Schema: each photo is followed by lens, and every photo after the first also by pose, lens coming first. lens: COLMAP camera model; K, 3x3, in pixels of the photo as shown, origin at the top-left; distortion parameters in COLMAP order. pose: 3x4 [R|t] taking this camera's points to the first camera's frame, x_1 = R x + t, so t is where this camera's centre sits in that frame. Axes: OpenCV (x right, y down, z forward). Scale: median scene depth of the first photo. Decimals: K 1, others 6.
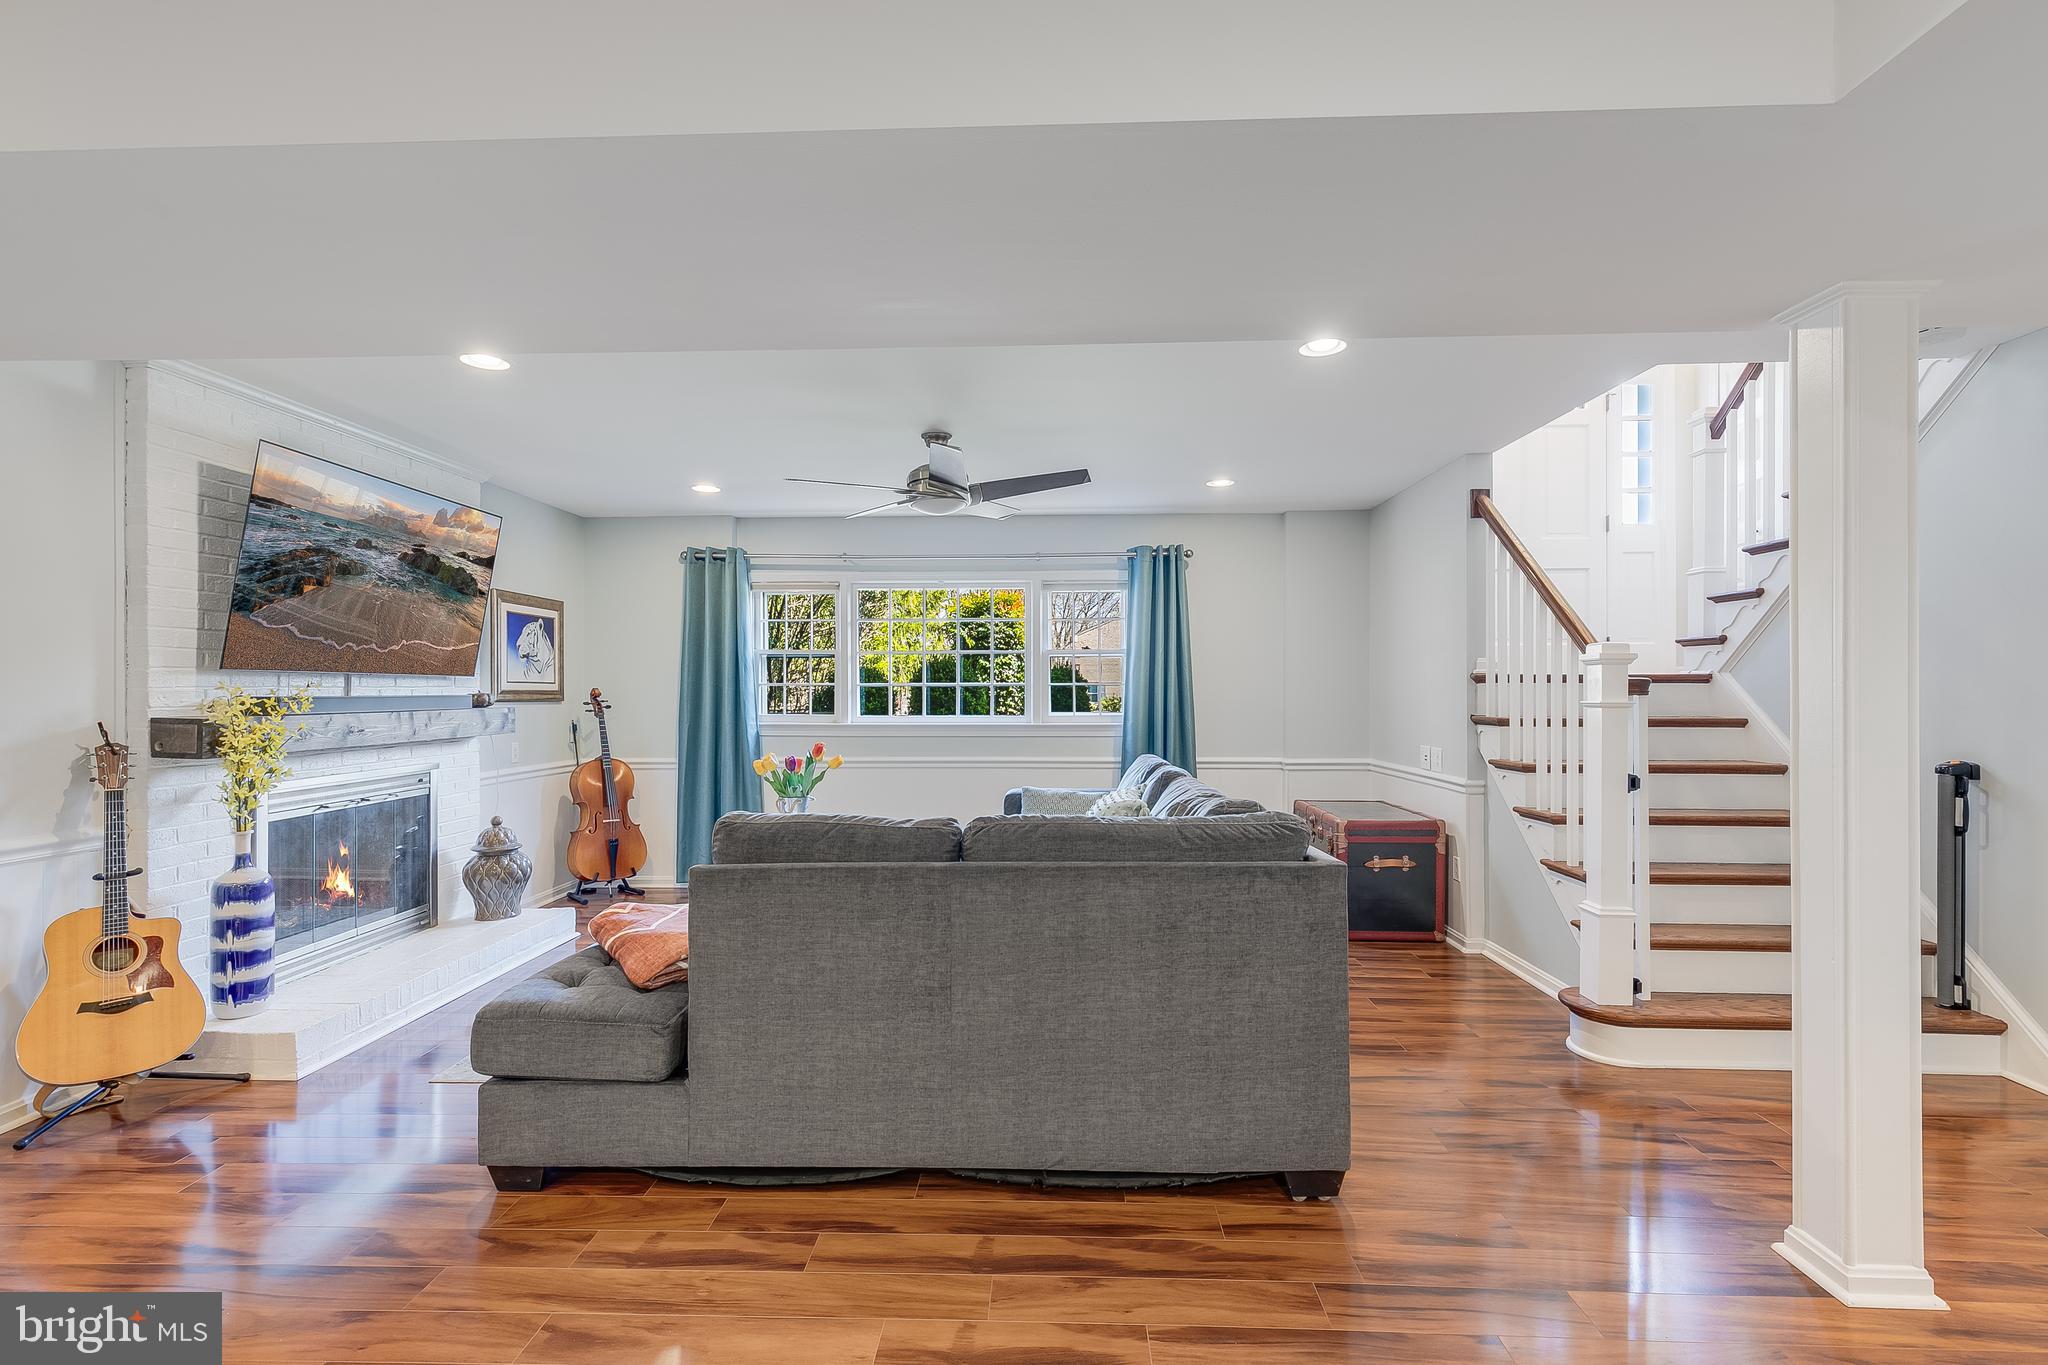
lens RADIAL K [[937.8, 0, 1001.0], [0, 937.8, 692.2], [0, 0, 1]] dist [0.011347, -0.000237]
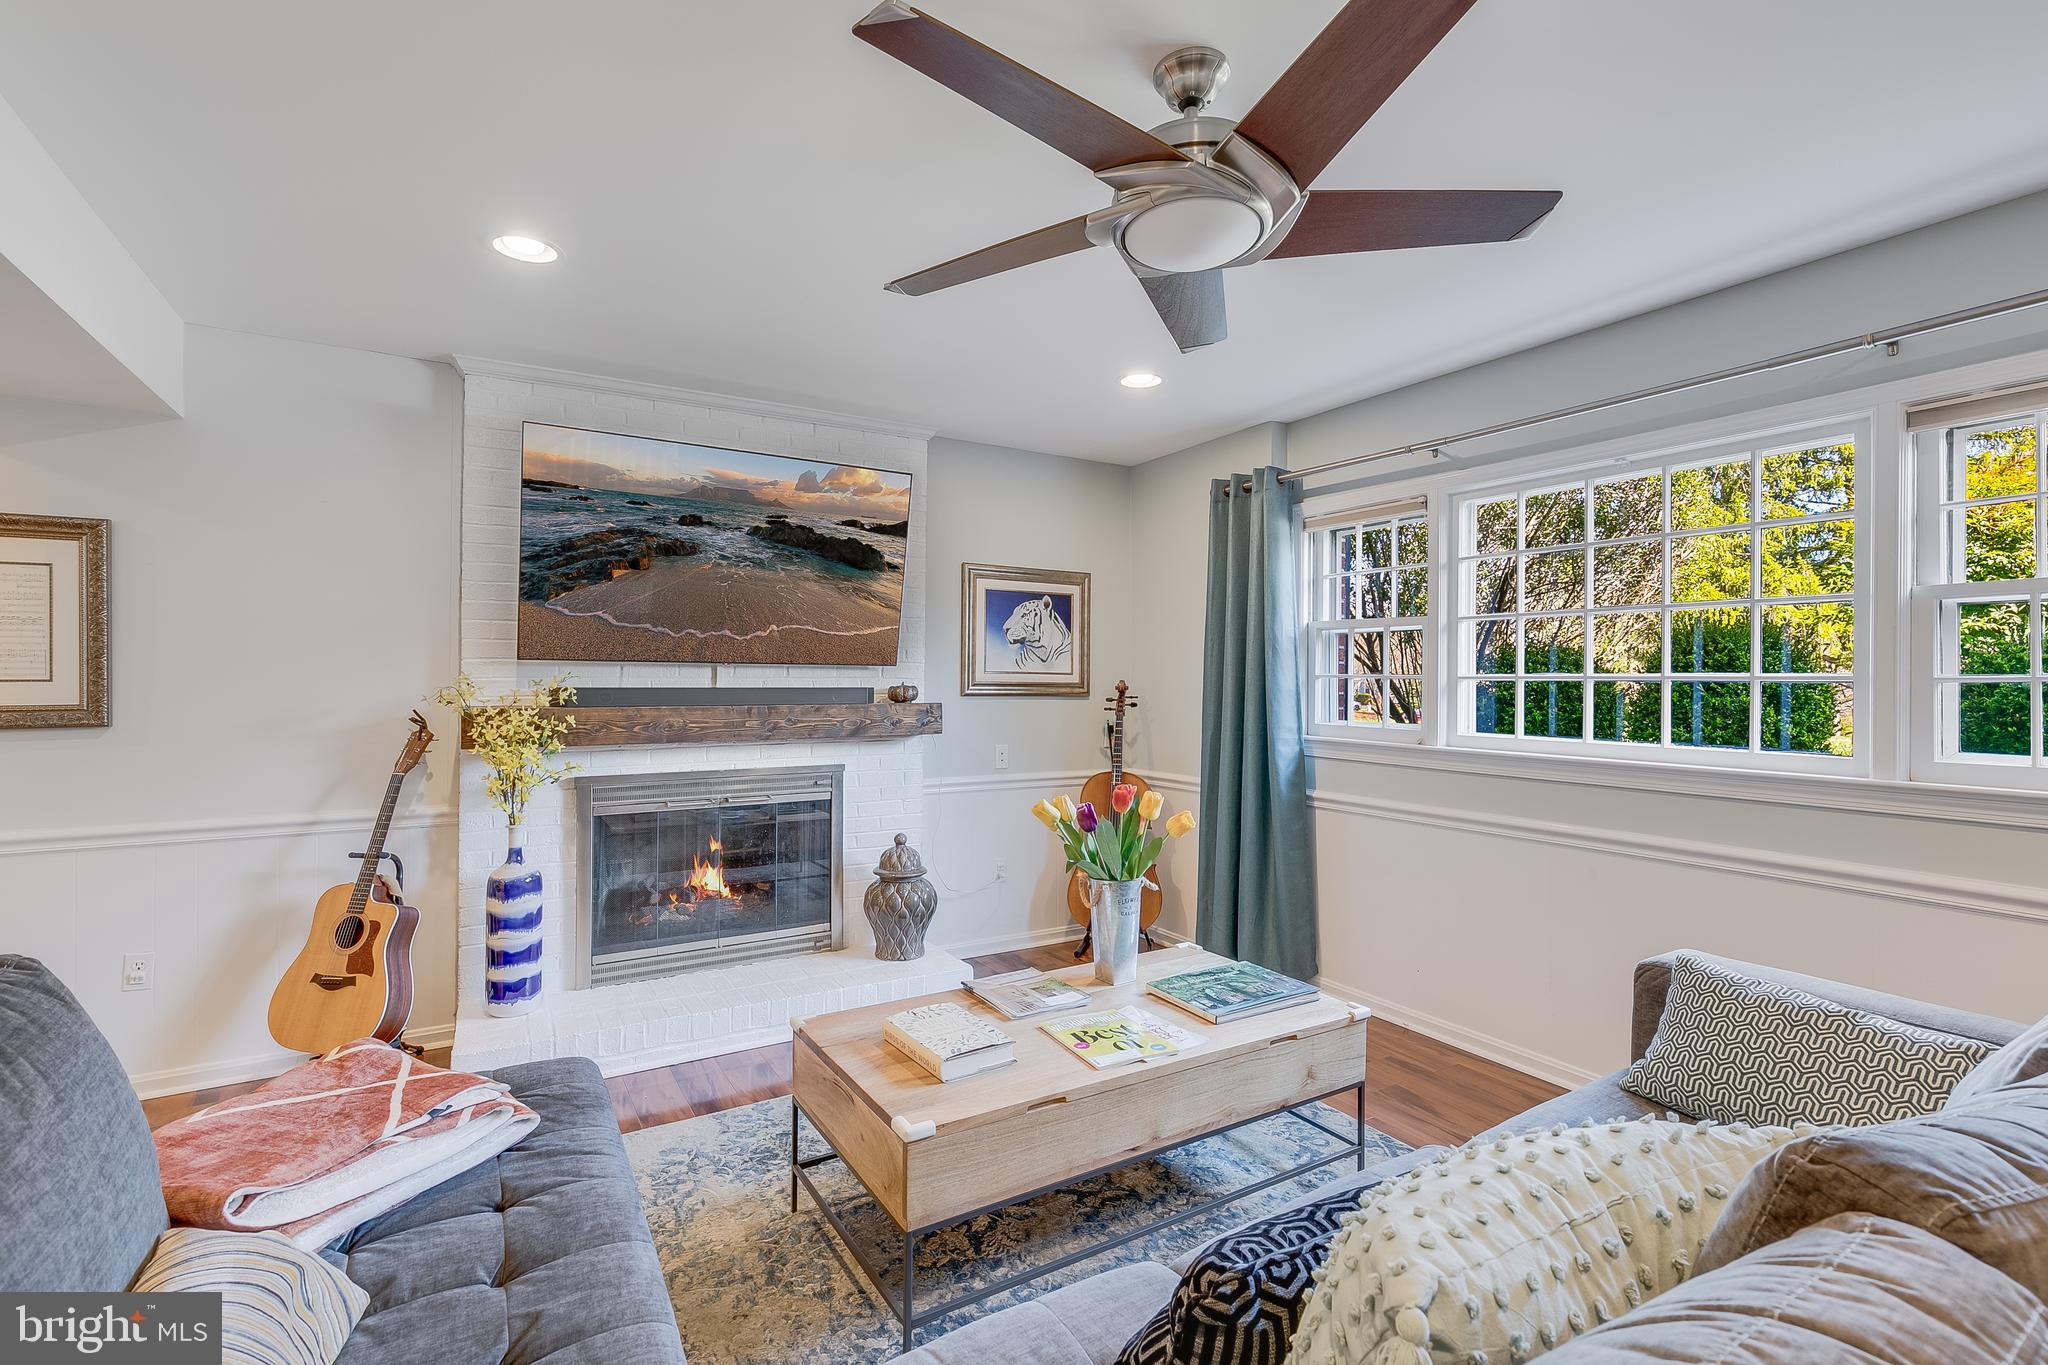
lens RADIAL K [[922.0, 0, 1019.6], [0, 922.0, 673.7], [0, 0, 1]] dist [0.013595, -0.000235]
pose [[0.559233, 0.000302, -0.829011, 0.206128], [-0.009560, 0.999936, -0.006085, -0.005746], [0.828956, 0.011328, 0.559200, 0.653748]]
